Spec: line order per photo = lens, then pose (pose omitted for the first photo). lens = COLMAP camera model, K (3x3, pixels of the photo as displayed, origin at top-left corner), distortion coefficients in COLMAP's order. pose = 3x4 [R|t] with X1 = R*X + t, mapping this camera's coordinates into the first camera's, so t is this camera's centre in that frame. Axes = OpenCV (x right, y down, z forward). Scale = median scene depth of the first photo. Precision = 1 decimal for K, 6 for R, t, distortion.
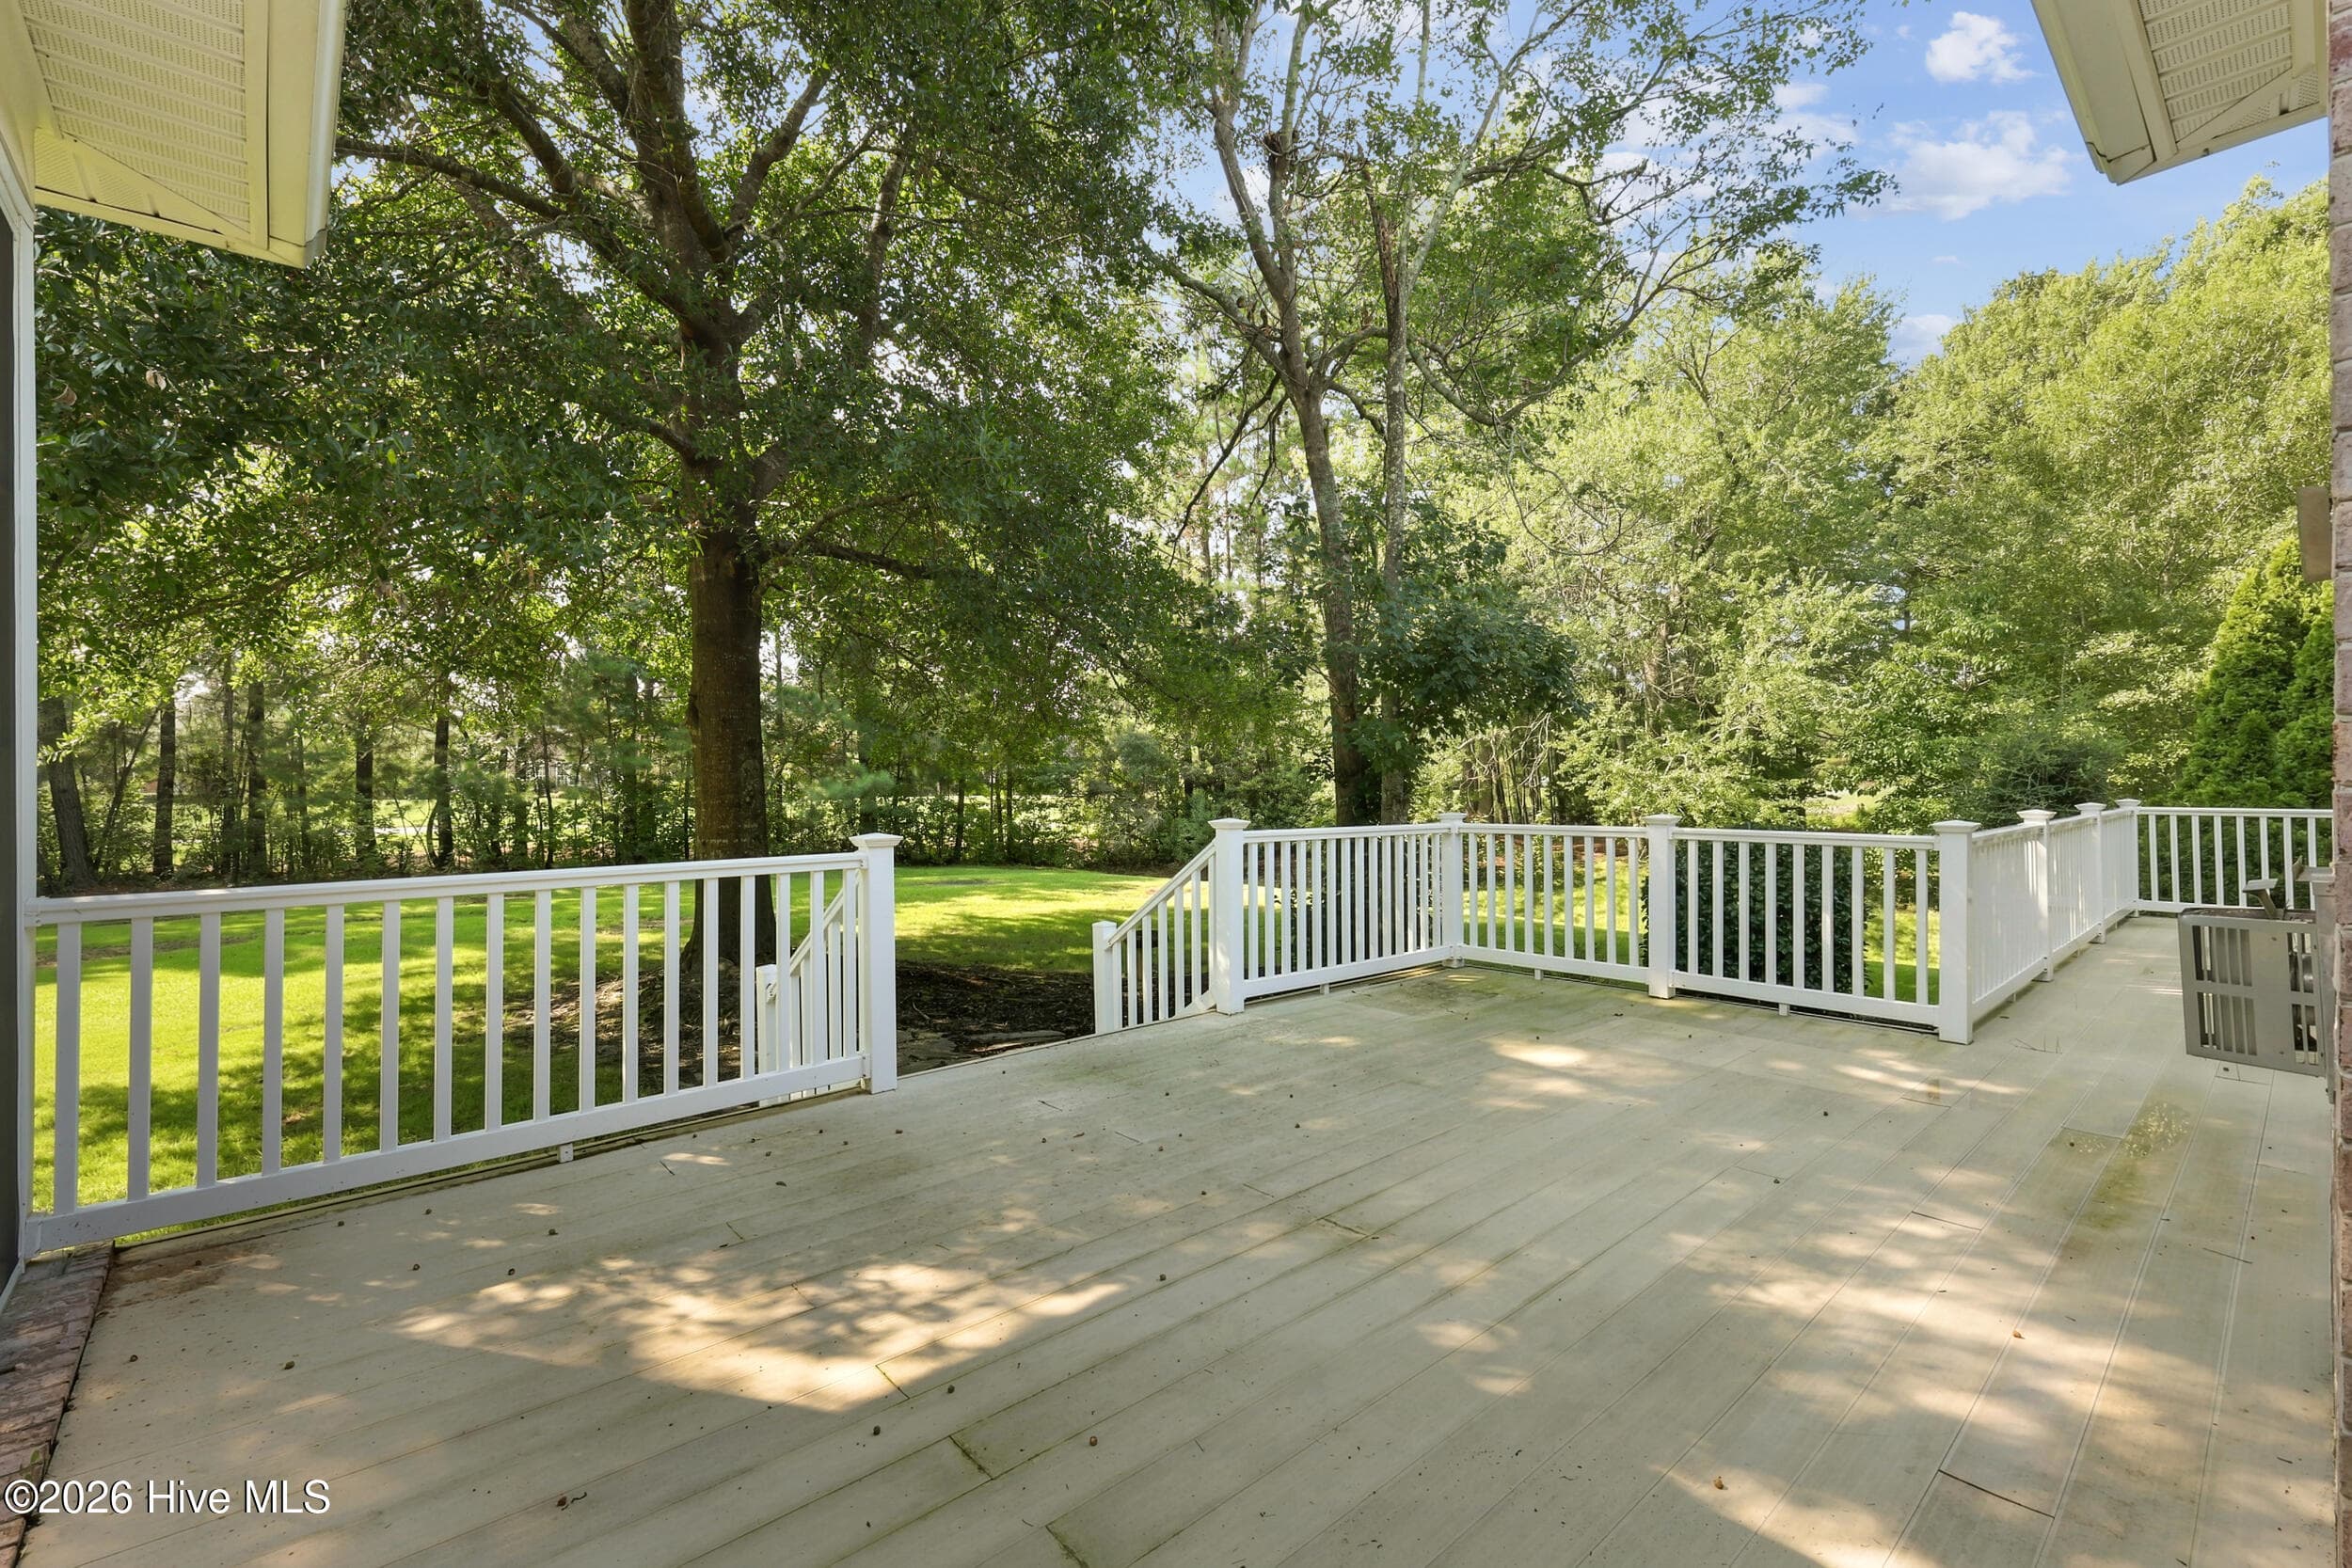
lens RADIAL K [[1027.5, 0, 1176.0], [0, 1027.5, 784.0], [0, 0, 1]] dist [0.008430, 0.000075]
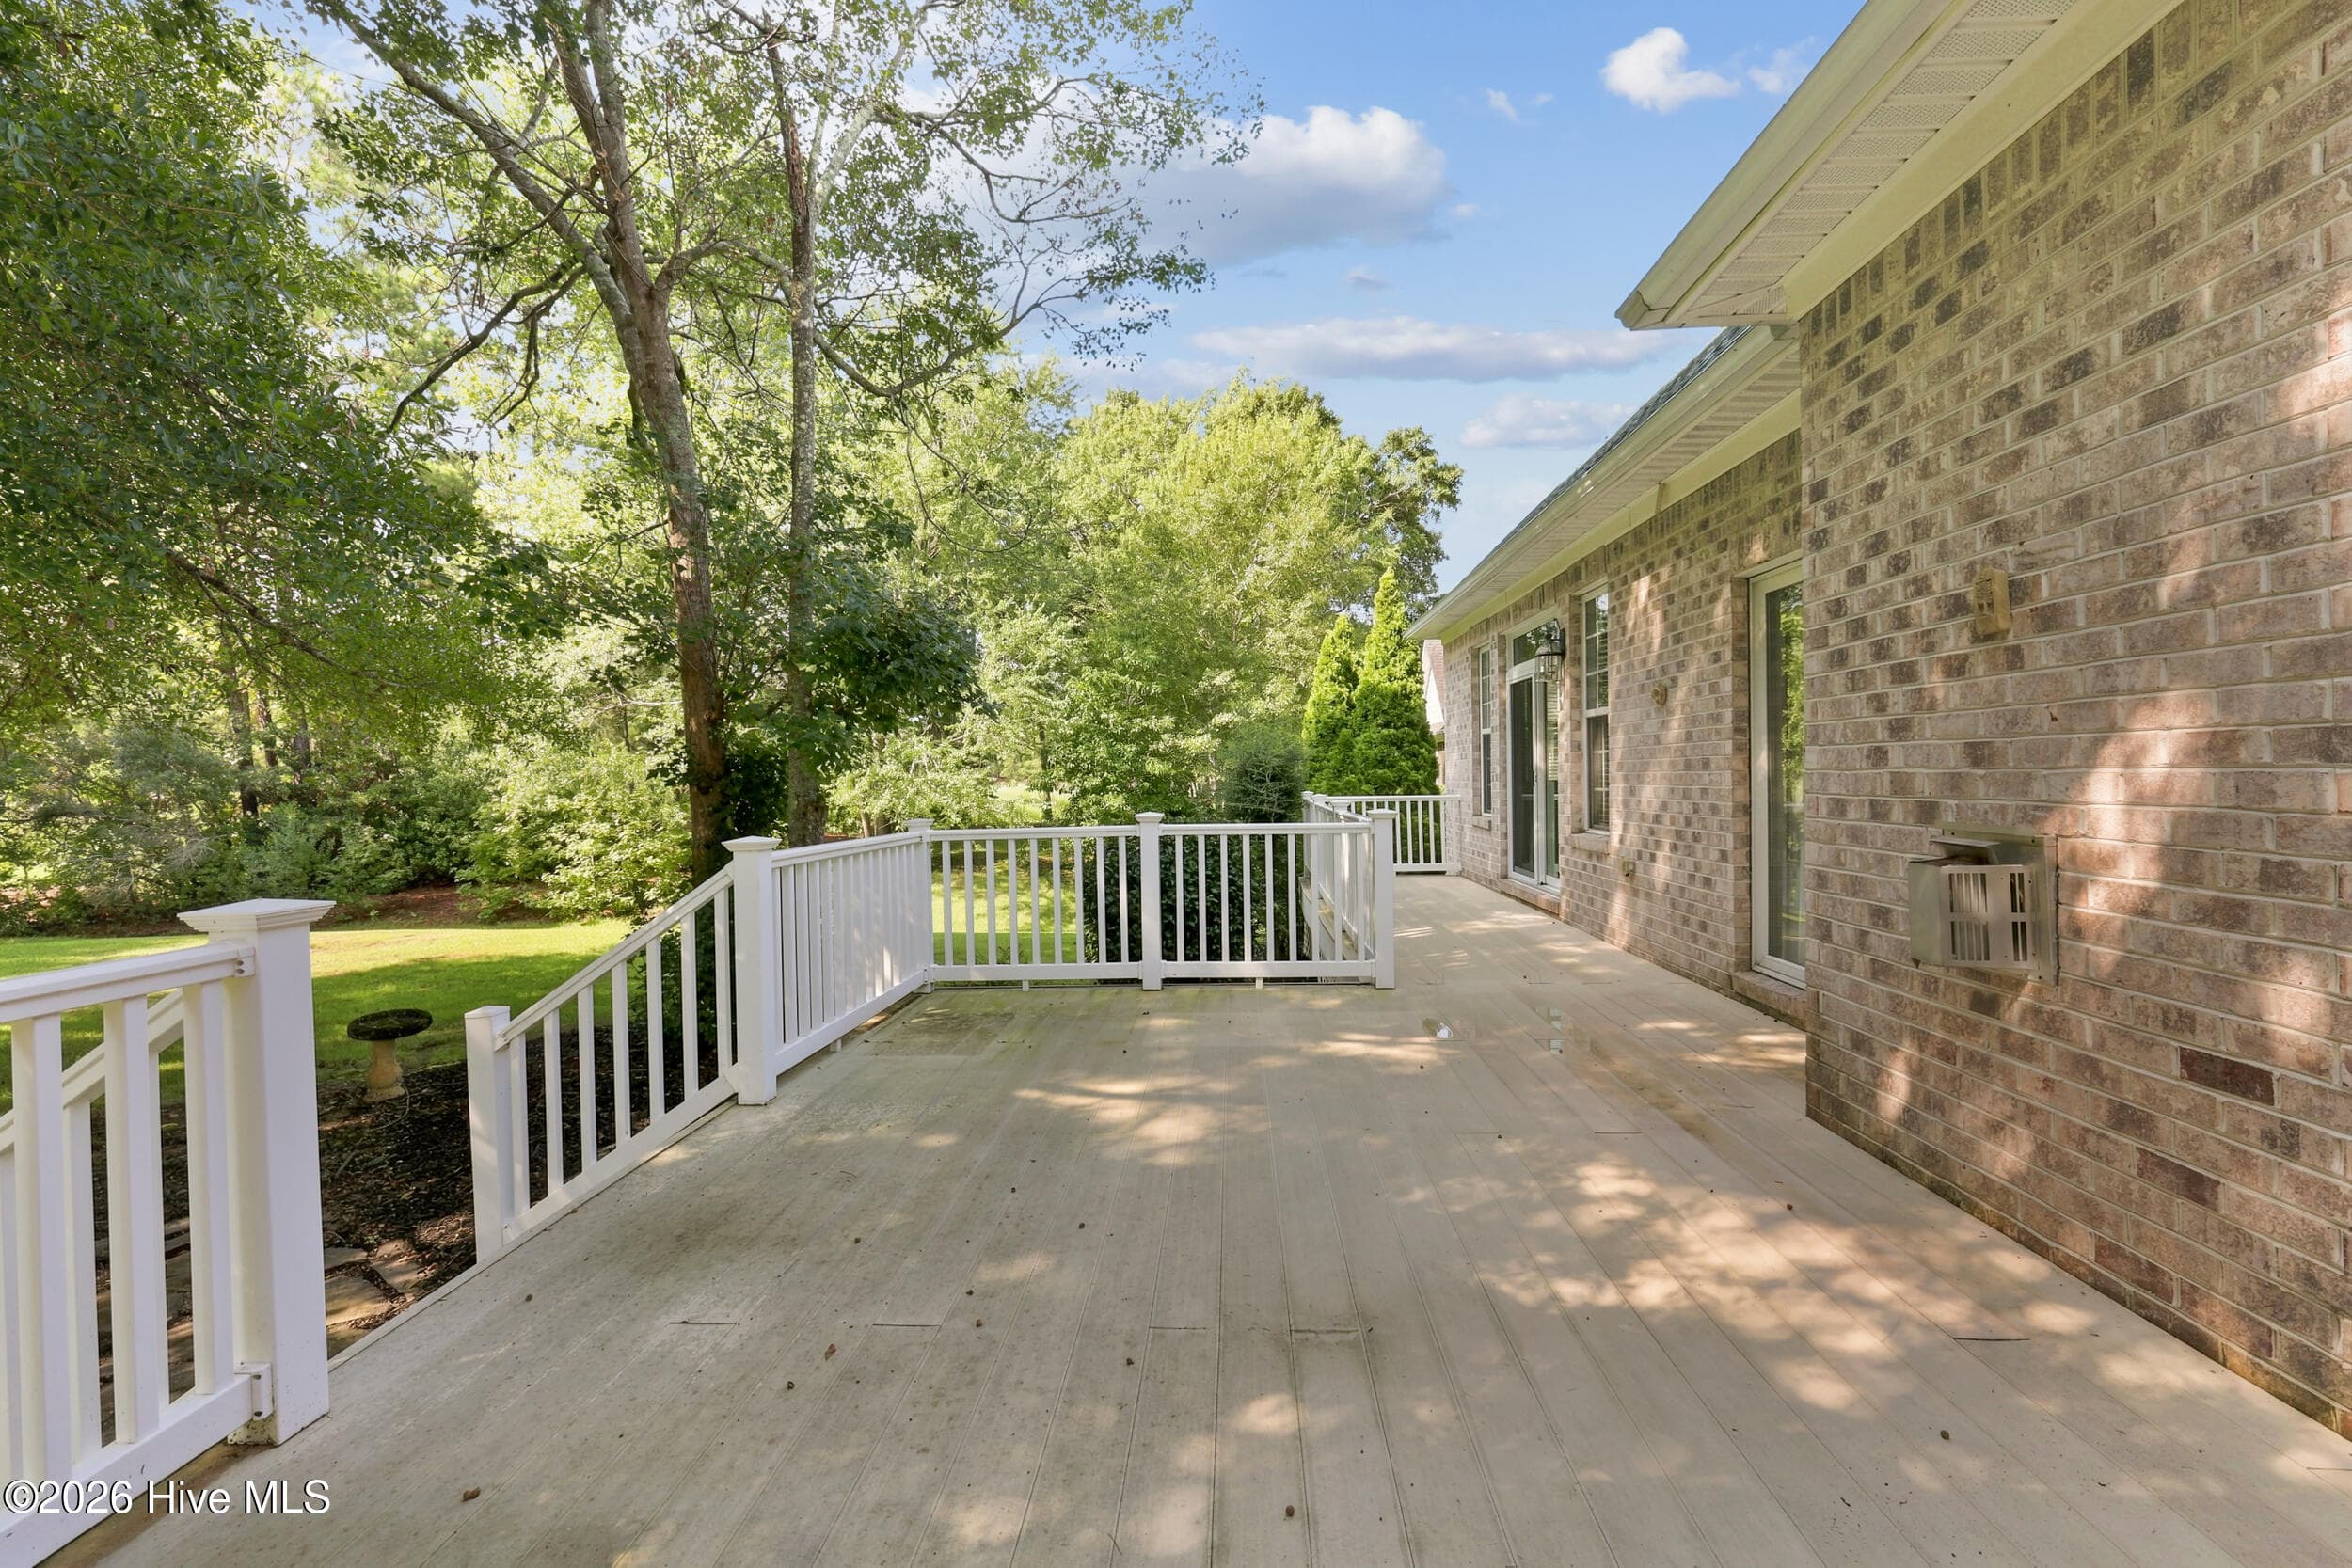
lens RADIAL K [[1027.5, 0, 1176.0], [0, 1027.5, 784.0], [0, 0, 1]] dist [0.008430, 0.000075]
pose [[0.704156, -0.012568, 0.709934, -0.091438], [0.016124, 0.999869, 0.001709, -0.000086], [-0.709862, 0.010243, 0.704266, 0.097037]]
